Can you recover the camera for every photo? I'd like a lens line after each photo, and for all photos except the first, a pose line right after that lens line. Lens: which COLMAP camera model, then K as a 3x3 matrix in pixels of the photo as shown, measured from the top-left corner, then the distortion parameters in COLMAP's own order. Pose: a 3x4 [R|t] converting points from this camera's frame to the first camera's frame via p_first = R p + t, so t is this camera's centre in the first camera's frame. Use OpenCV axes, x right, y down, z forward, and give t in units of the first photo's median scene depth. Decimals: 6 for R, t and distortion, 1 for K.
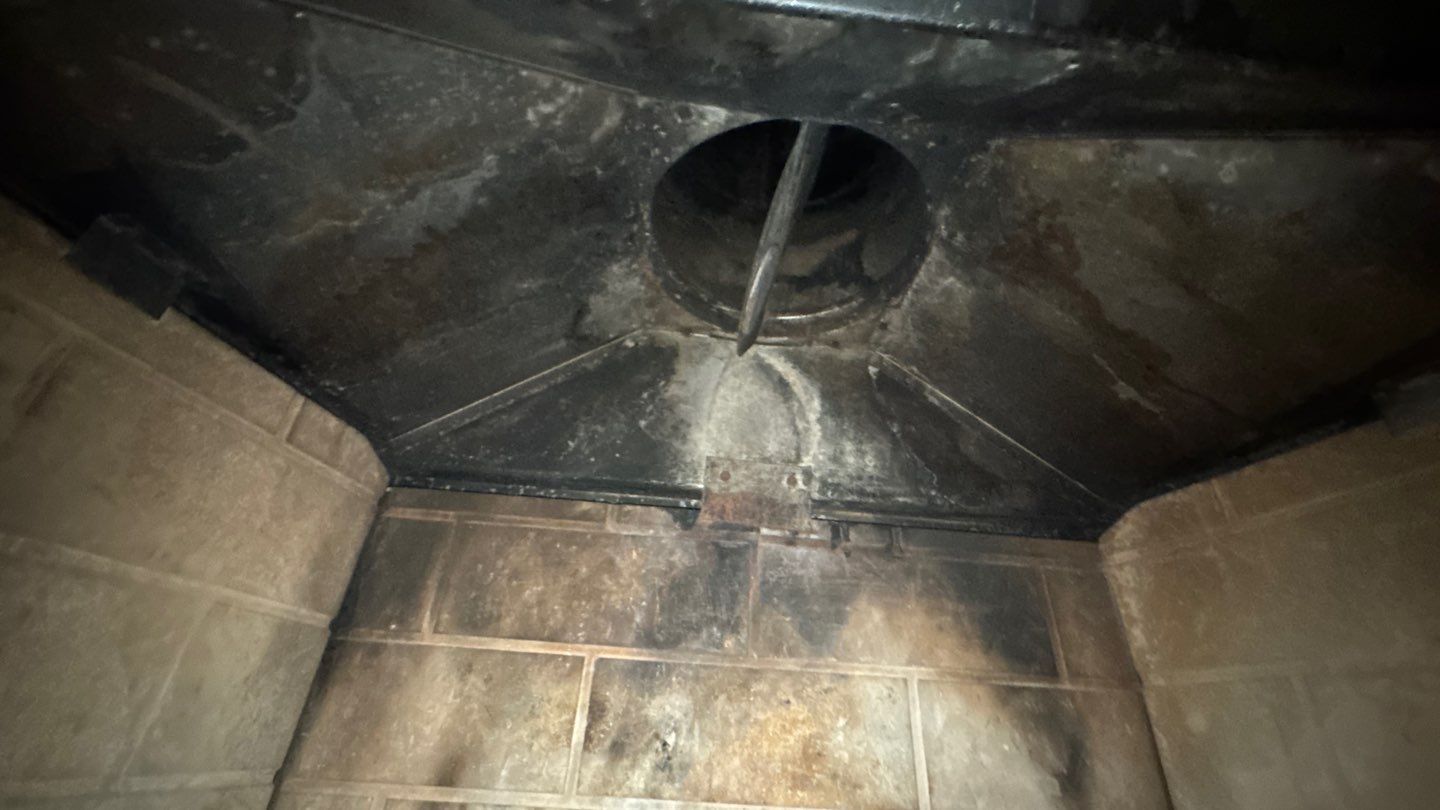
lens RADIAL K [[579.5, 0, 716.6], [0, 579.5, 403.5], [0, 0, 1]] dist [-0.002418, 0.000311]
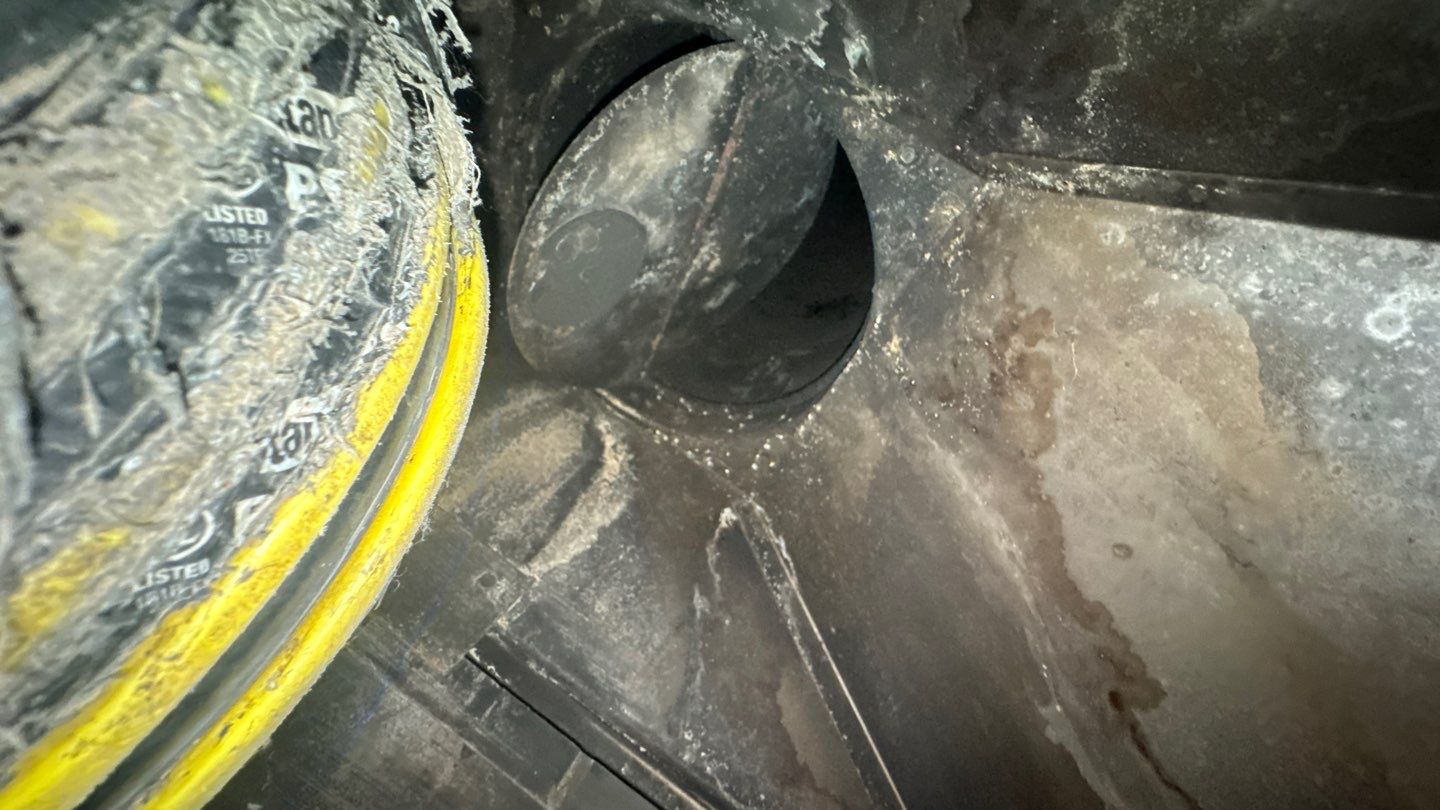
lens RADIAL K [[579.5, 0, 716.6], [0, 579.5, 403.5], [0, 0, 1]] dist [-0.002418, 0.000311]
pose [[0.868666, 0.481579, -0.116192, 0.364994], [-0.493542, 0.820992, -0.287034, 0.045197], [-0.042837, 0.306683, 0.950847, 0.437649]]
